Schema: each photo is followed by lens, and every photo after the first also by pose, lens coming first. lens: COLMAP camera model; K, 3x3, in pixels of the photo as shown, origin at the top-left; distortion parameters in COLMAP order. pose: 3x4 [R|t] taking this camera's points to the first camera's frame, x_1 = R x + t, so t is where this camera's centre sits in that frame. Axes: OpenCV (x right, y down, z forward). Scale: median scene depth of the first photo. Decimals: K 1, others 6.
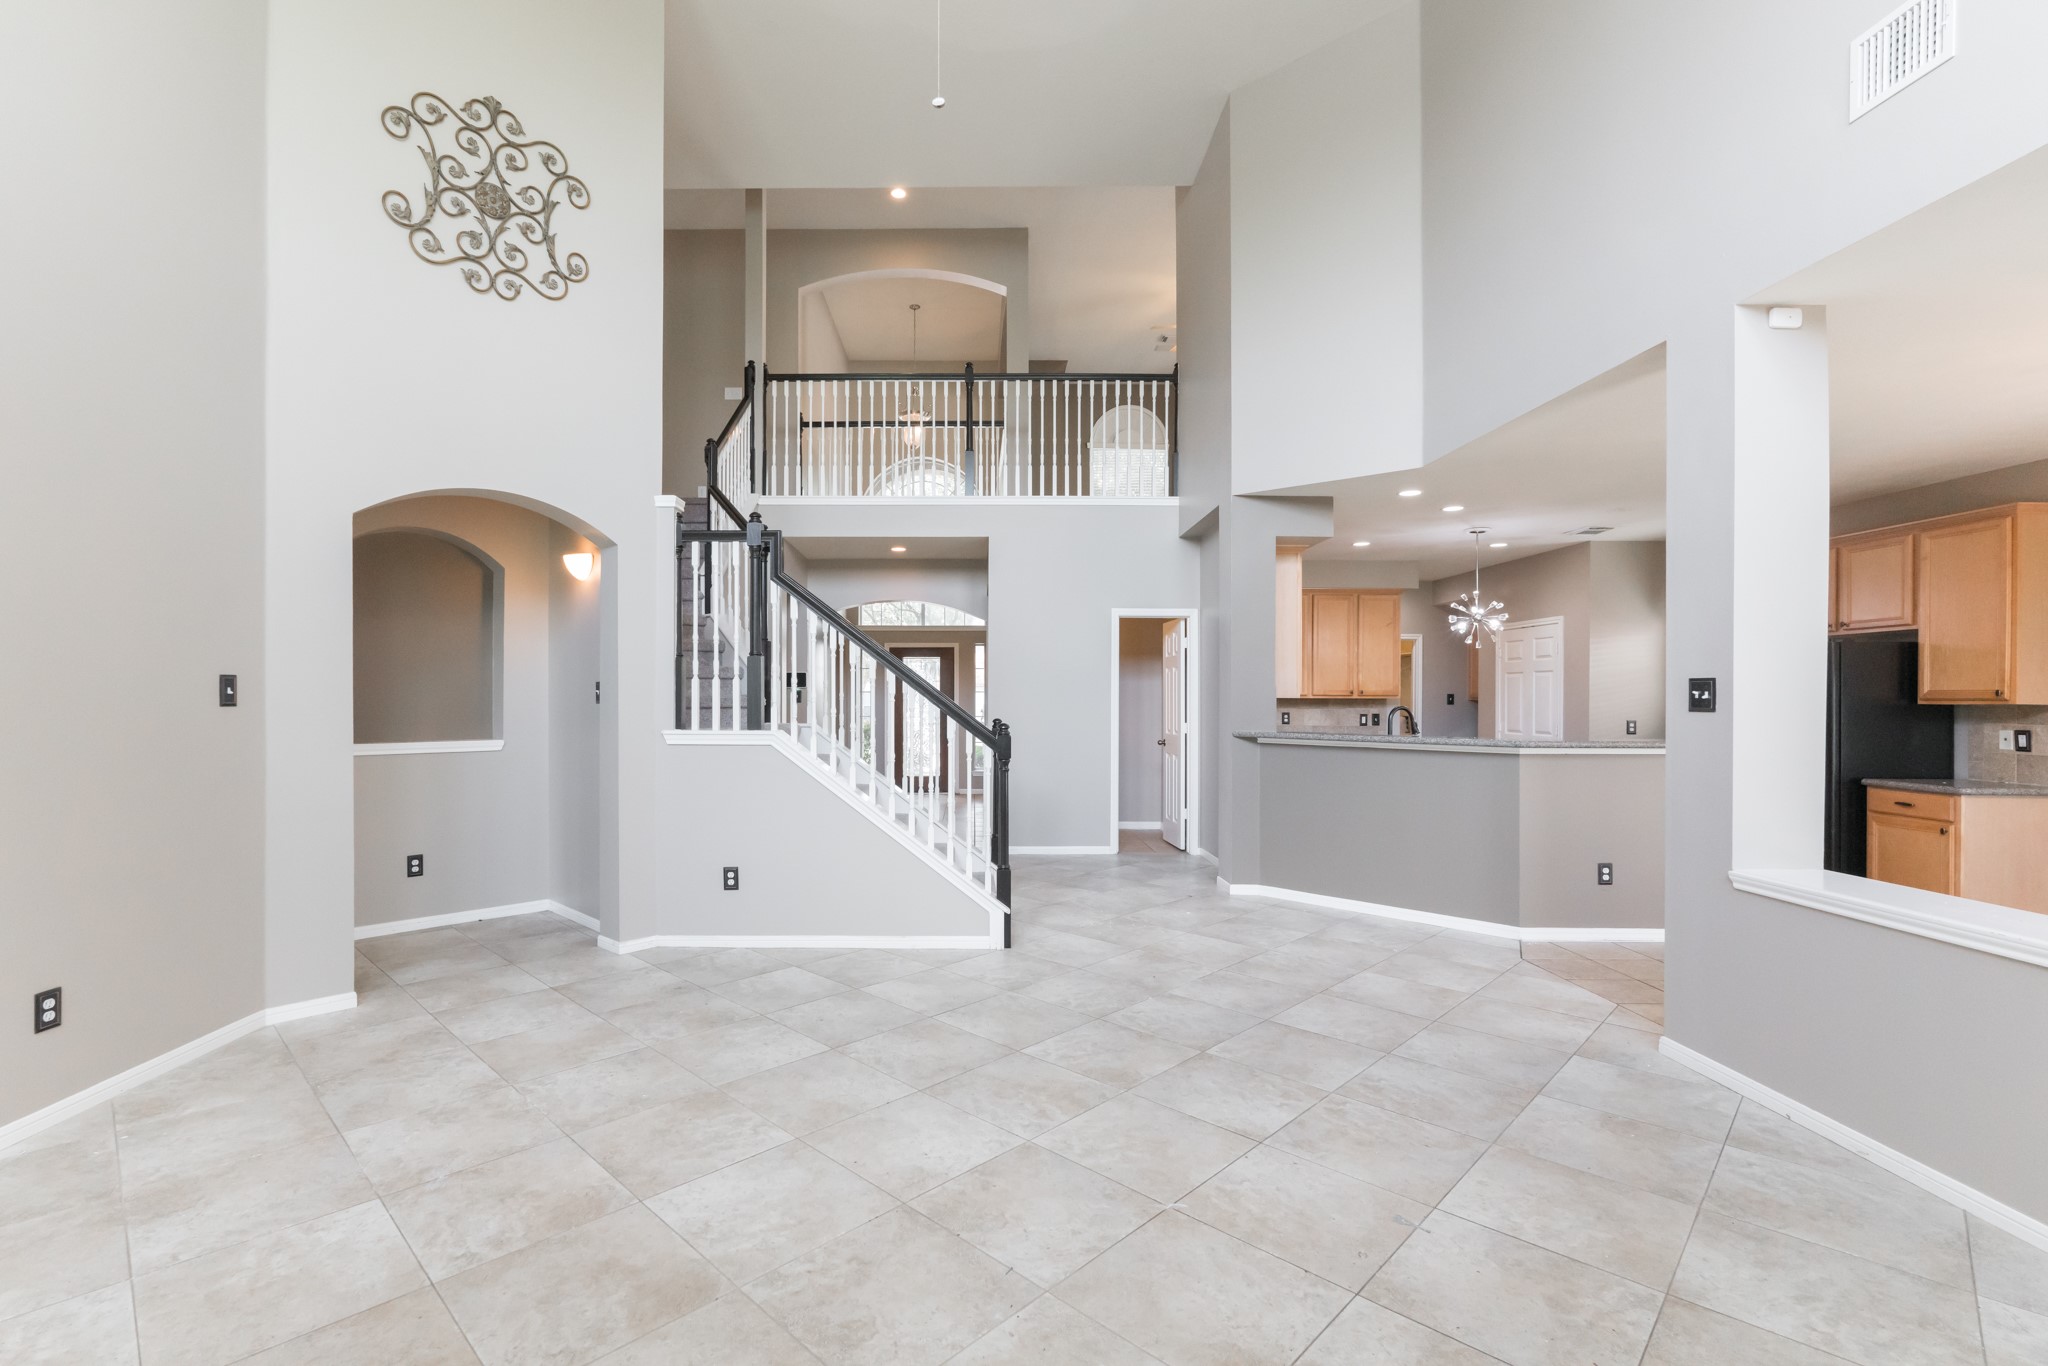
lens RADIAL K [[905.7, 0, 973.5], [0, 905.7, 695.2], [0, 0, 1]] dist [-0.007266, 0.001322]
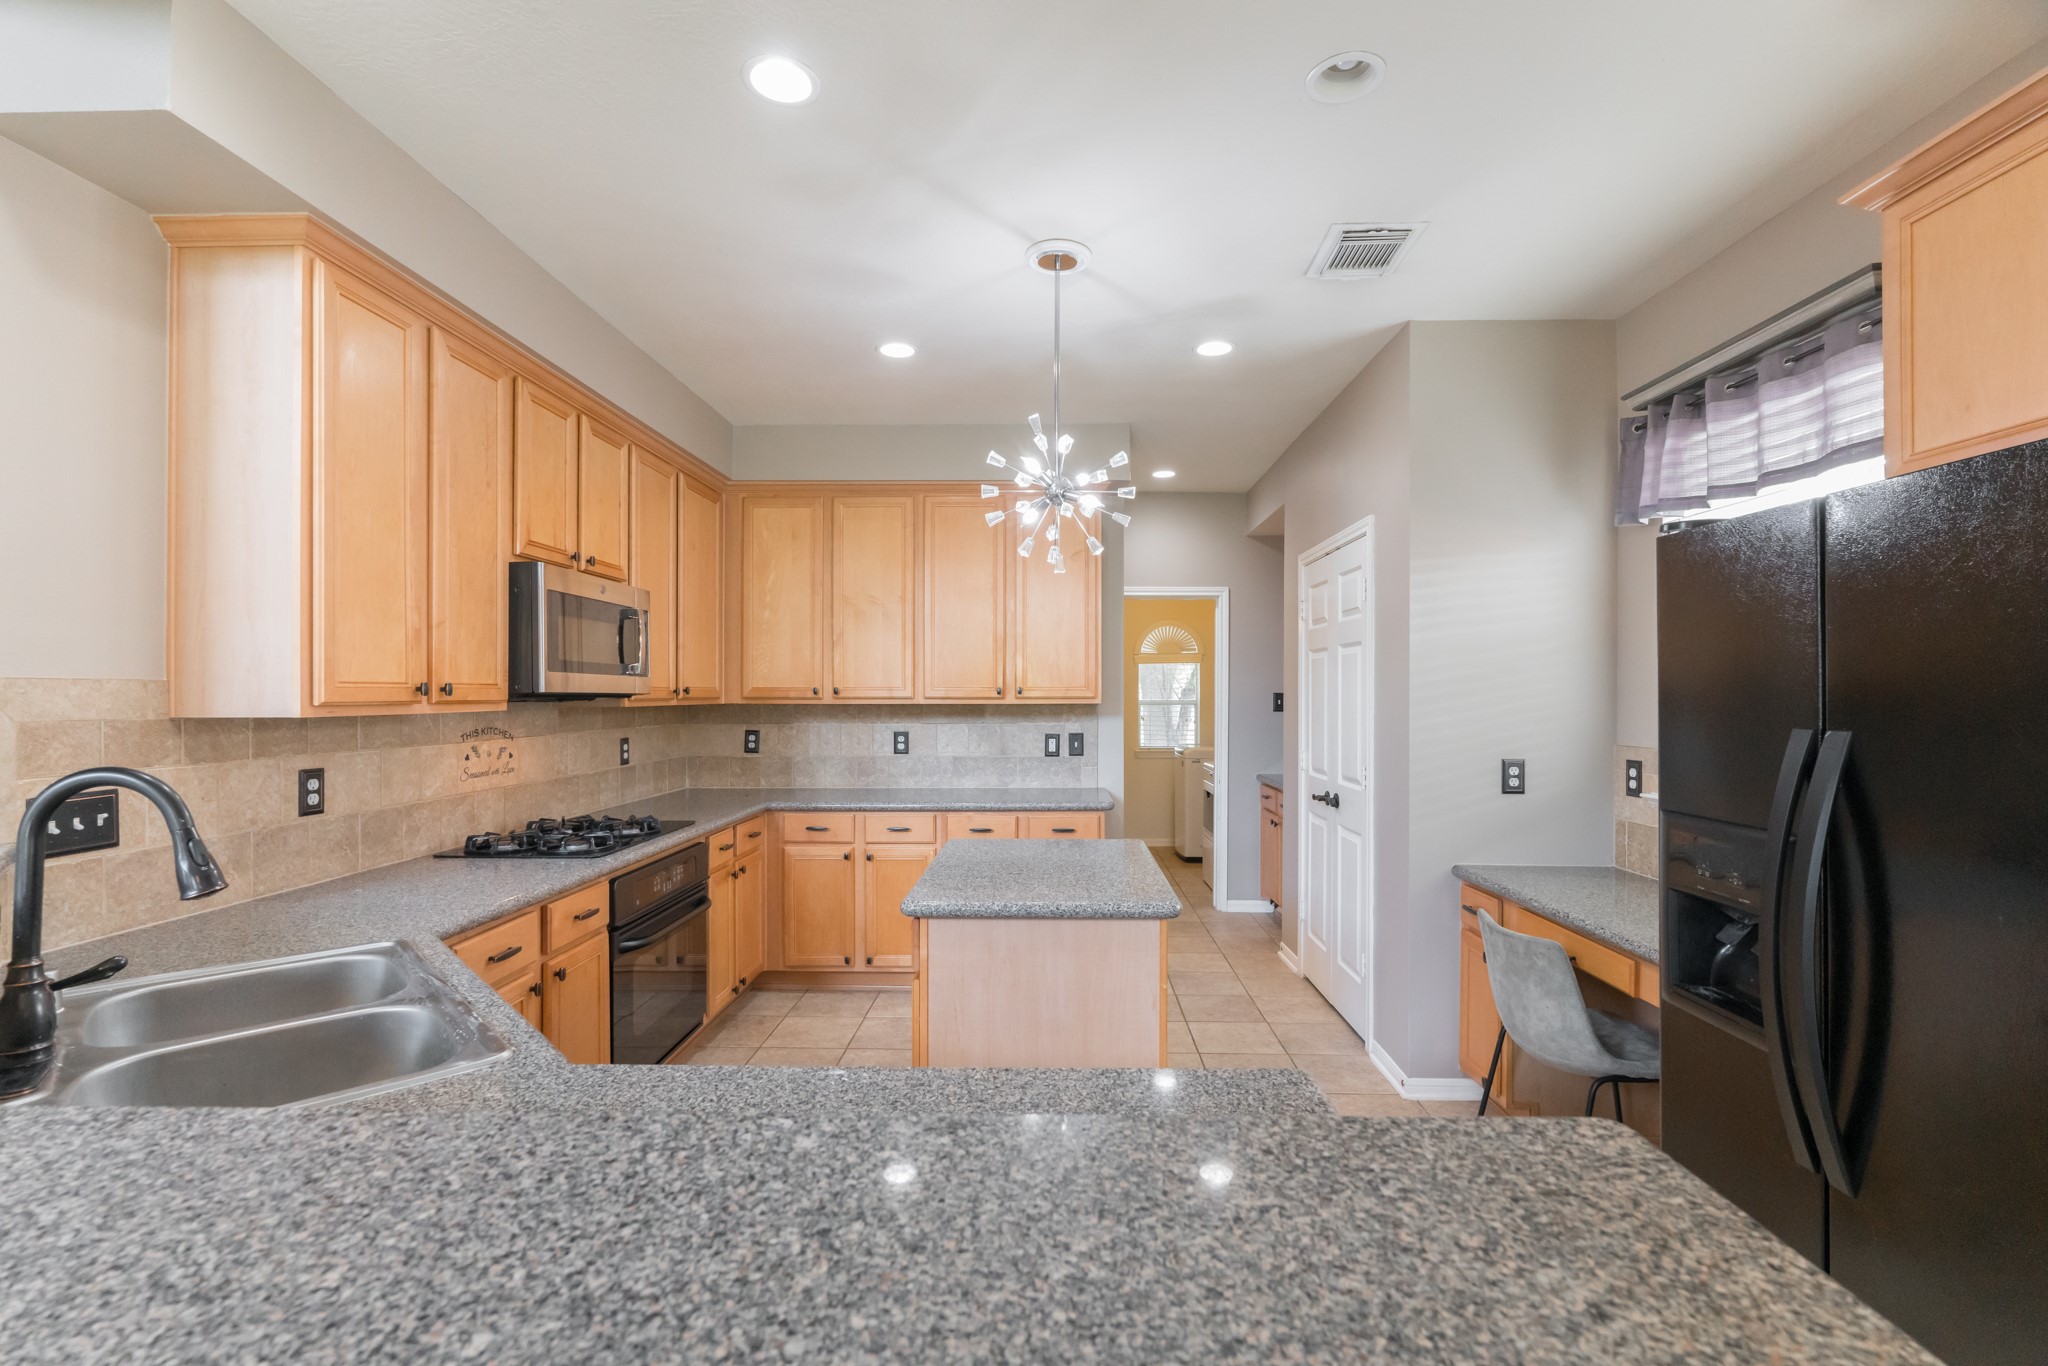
lens RADIAL K [[905.7, 0, 1034.5], [0, 905.7, 696.9], [0, 0, 1]] dist [-0.007266, 0.001322]
pose [[0.999710, -0.004877, -0.023576, 0.940760], [0.005003, 0.999974, 0.005285, -0.006549], [0.023550, -0.005402, 0.999708, 1.060715]]
